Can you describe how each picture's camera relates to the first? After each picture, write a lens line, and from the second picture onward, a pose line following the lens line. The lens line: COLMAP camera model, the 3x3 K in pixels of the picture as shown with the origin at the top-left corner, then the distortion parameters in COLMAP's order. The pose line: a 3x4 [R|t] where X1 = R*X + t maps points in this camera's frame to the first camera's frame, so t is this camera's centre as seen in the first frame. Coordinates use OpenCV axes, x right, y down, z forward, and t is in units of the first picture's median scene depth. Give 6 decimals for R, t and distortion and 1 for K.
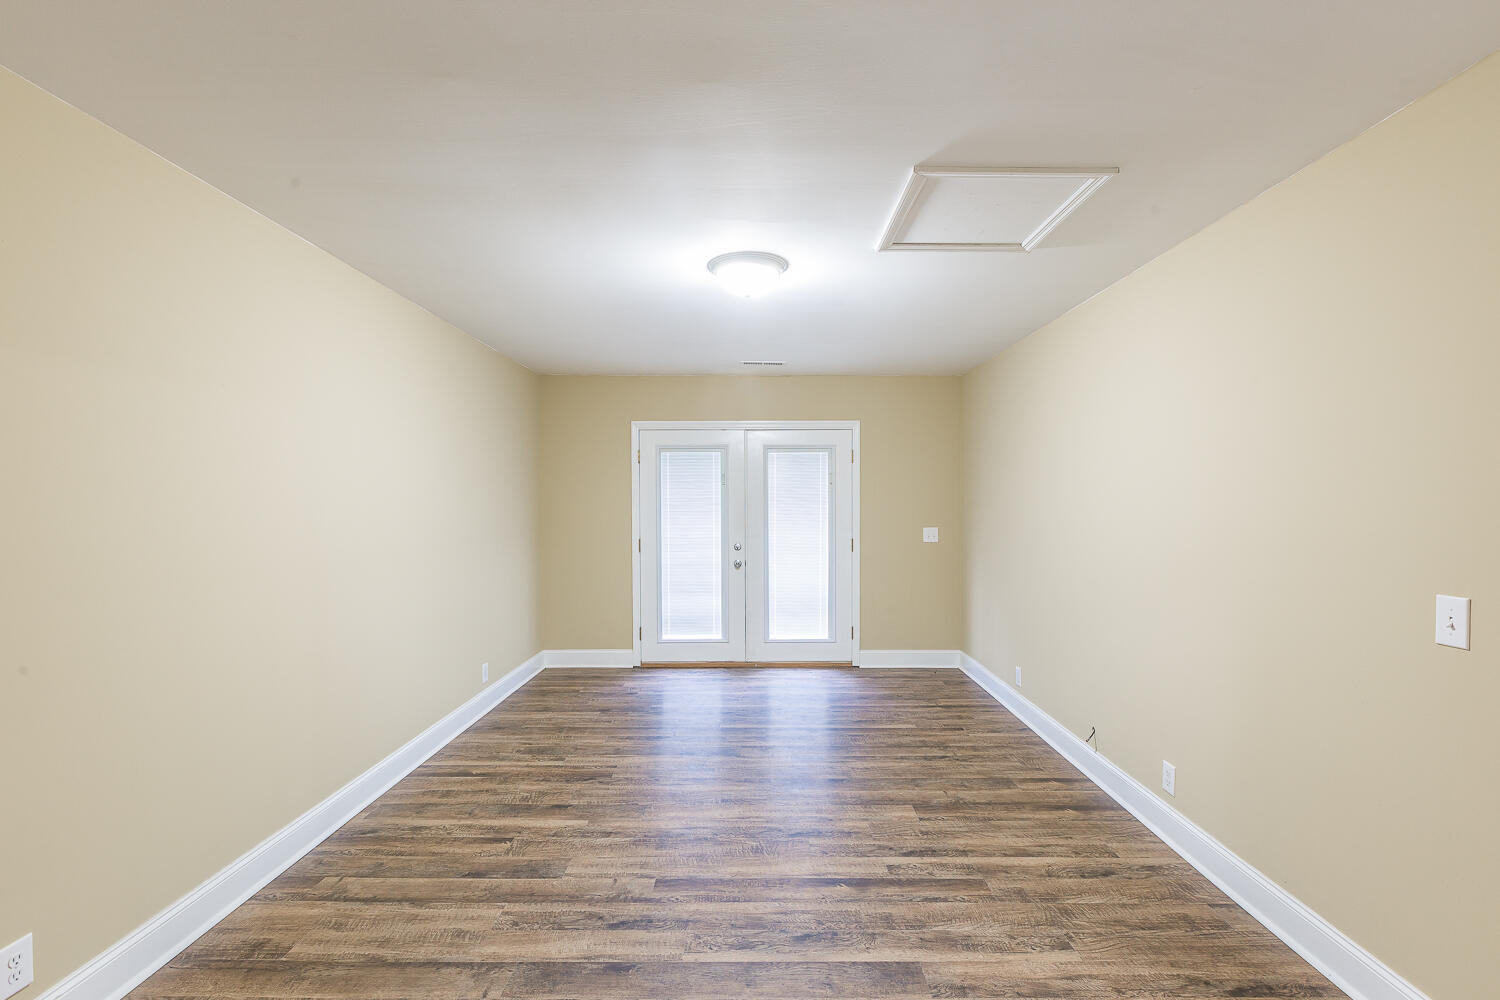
lens RADIAL K [[678.8, 0, 752.6], [0, 678.8, 526.0], [0, 0, 1]] dist [0.000540, -0.000181]
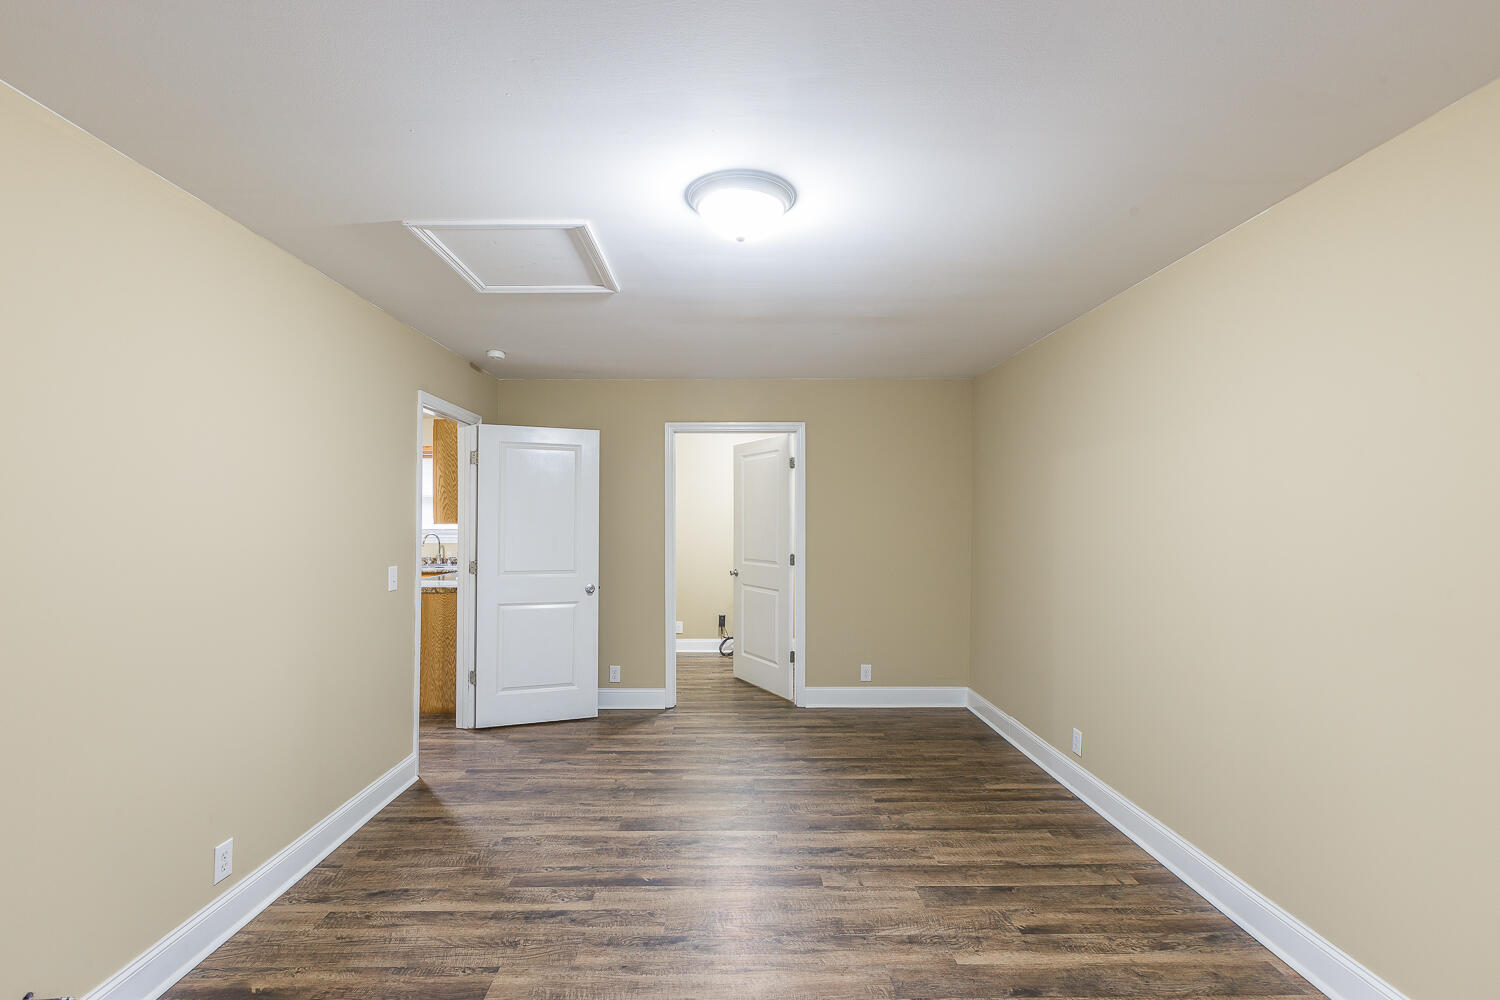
lens RADIAL K [[710.6, 0, 744.0], [0, 710.6, 507.2], [0, 0, 1]] dist [0.000181, 0.000027]
pose [[-0.999568, -0.002215, -0.029313, 0.011501], [-0.002847, 0.999764, 0.021550, -0.076489], [0.029259, 0.021624, -0.999338, 1.890112]]
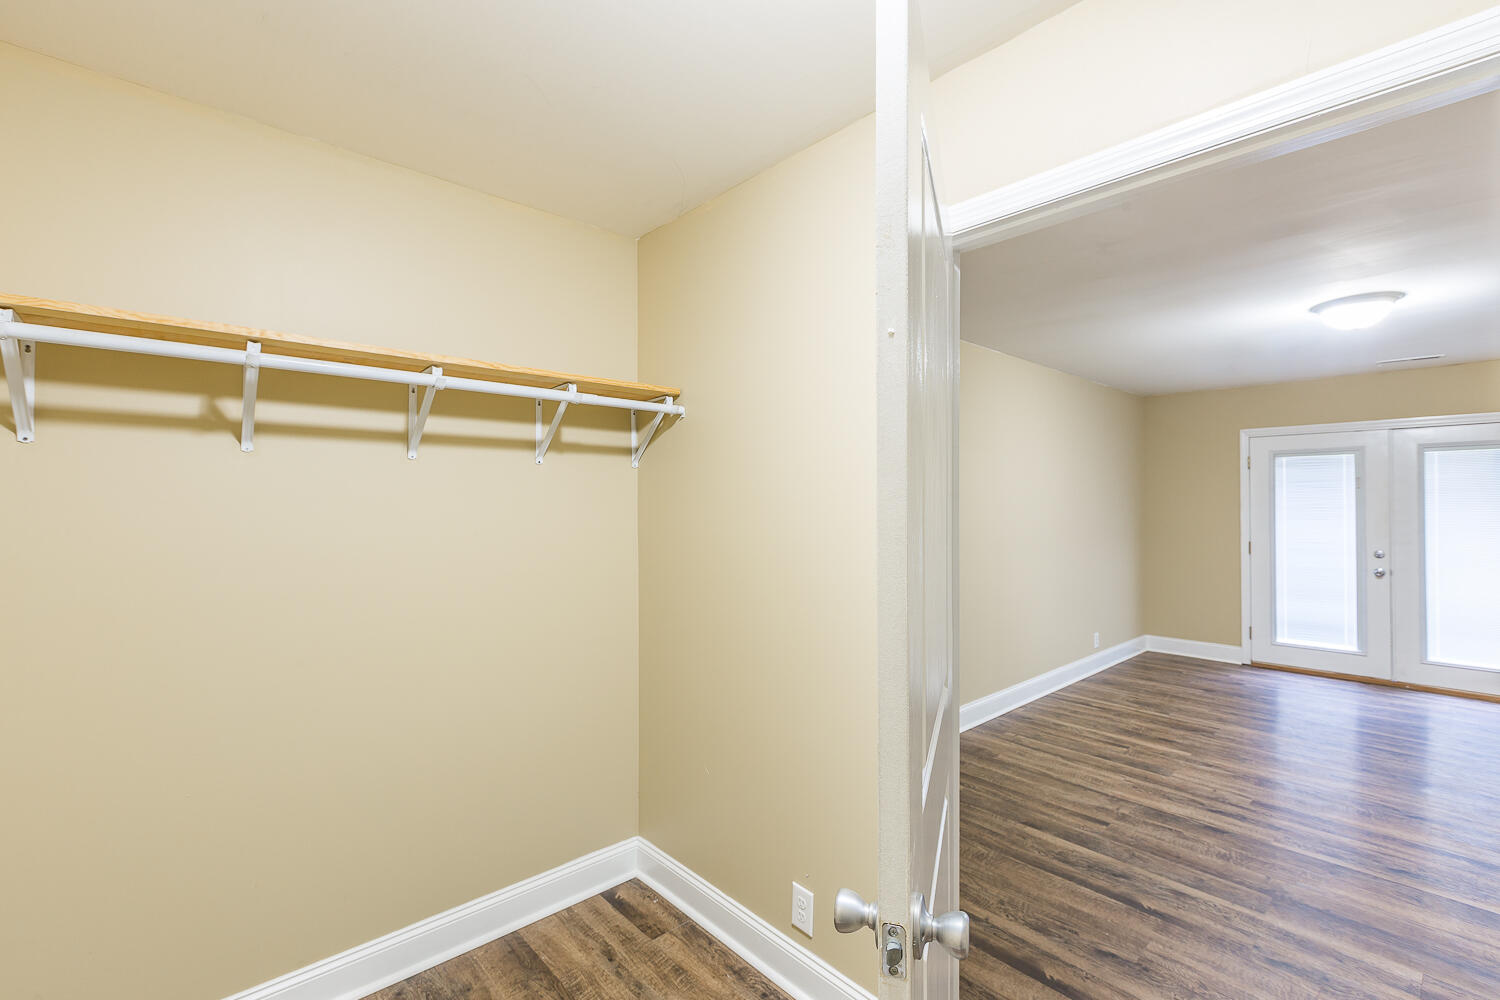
lens RADIAL K [[648.0, 0, 752.5], [0, 648.0, 493.4], [0, 0, 1]] dist [-0.001425, -0.000270]
pose [[0.672348, -0.008220, -0.740189, 0.123463], [-0.027552, 0.998968, -0.036121, 0.005266], [0.739722, 0.044679, 0.671428, -0.513578]]
